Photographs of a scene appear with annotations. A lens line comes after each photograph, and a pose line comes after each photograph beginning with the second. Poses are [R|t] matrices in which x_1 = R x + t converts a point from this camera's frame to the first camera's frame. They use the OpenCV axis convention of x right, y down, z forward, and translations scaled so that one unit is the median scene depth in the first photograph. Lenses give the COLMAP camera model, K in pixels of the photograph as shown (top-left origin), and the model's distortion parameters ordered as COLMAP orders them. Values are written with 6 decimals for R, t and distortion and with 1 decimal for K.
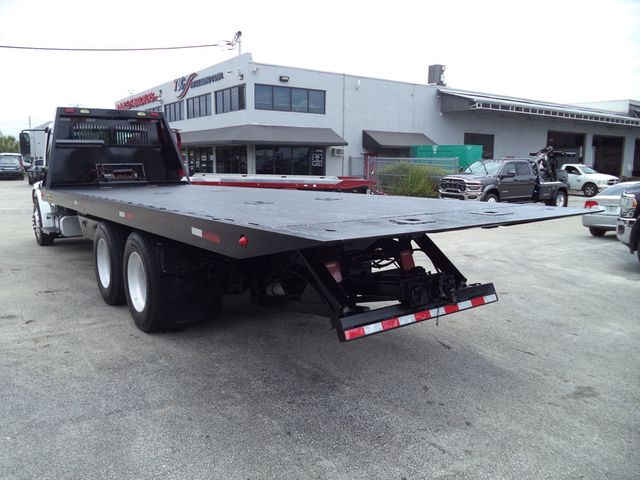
lens RADIAL K [[500.9, 0, 332.4], [0, 500.9, 240.6], [0, 0, 1]] dist [-0.009169, 0.000143]
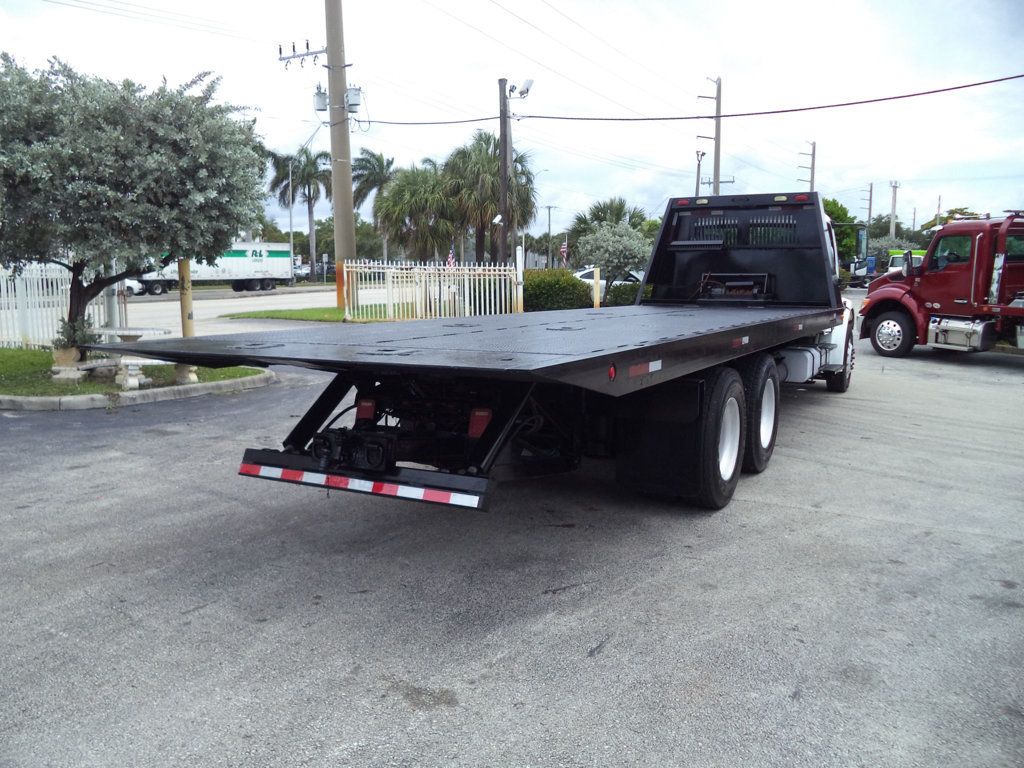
lens RADIAL K [[848.8, 0, 524.1], [0, 848.8, 381.4], [0, 0, 1]] dist [-0.010287, -0.017799]
pose [[0.420730, 0.107808, -0.900757, 0.204869], [-0.137431, 0.989028, 0.054181, -0.012920], [0.896716, 0.100996, 0.430930, 0.106221]]
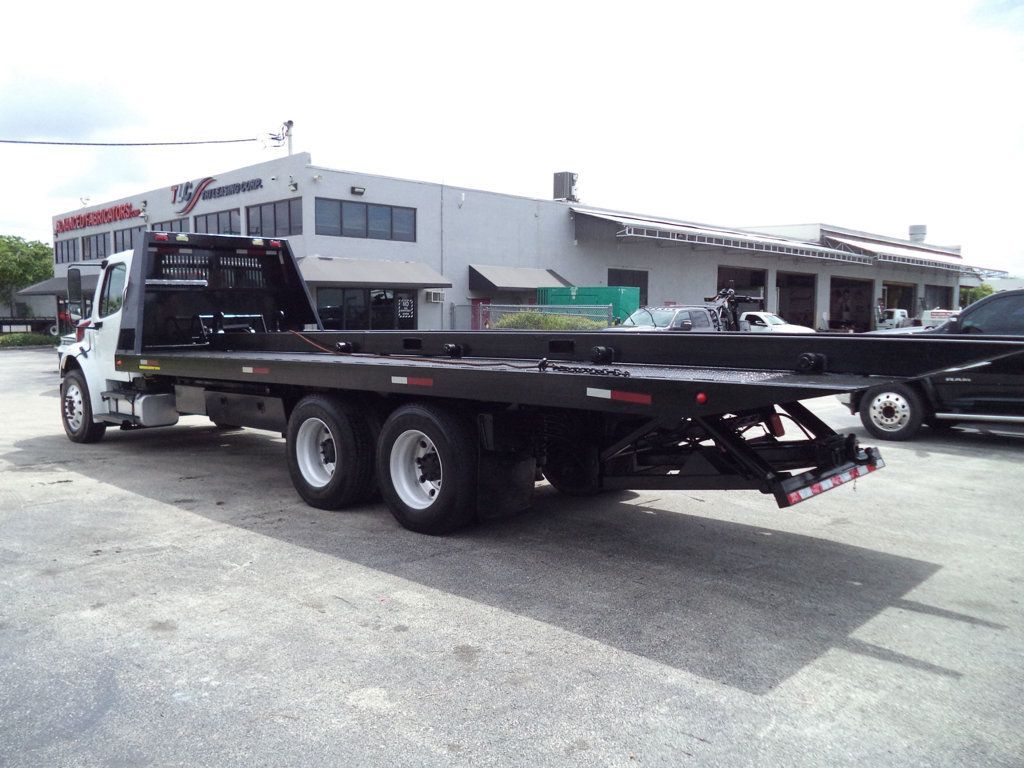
lens RADIAL K [[812.6, 0, 511.8], [0, 812.6, 387.0], [0, 0, 1]] dist [-0.010968, -0.005566]
pose [[0.985023, -0.021000, 0.171138, -0.080185], [0.031307, 0.997840, -0.057751, 0.013676], [-0.169556, 0.062244, 0.983553, -0.103449]]
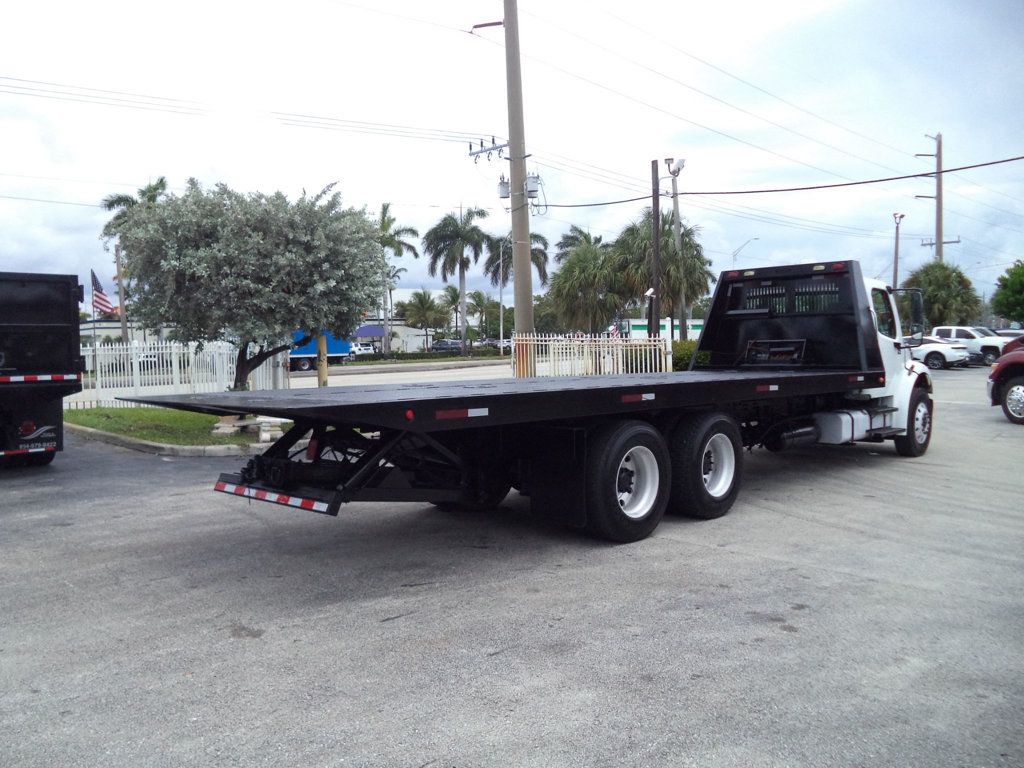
lens RADIAL K [[848.6, 0, 517.5], [0, 848.6, 385.2], [0, 0, 1]] dist [-0.019301, -0.002806]
pose [[0.166110, 0.035163, -0.985480, 0.287222], [-0.134611, 0.990818, 0.012664, -0.022137], [0.976876, 0.130553, 0.169318, 0.178327]]
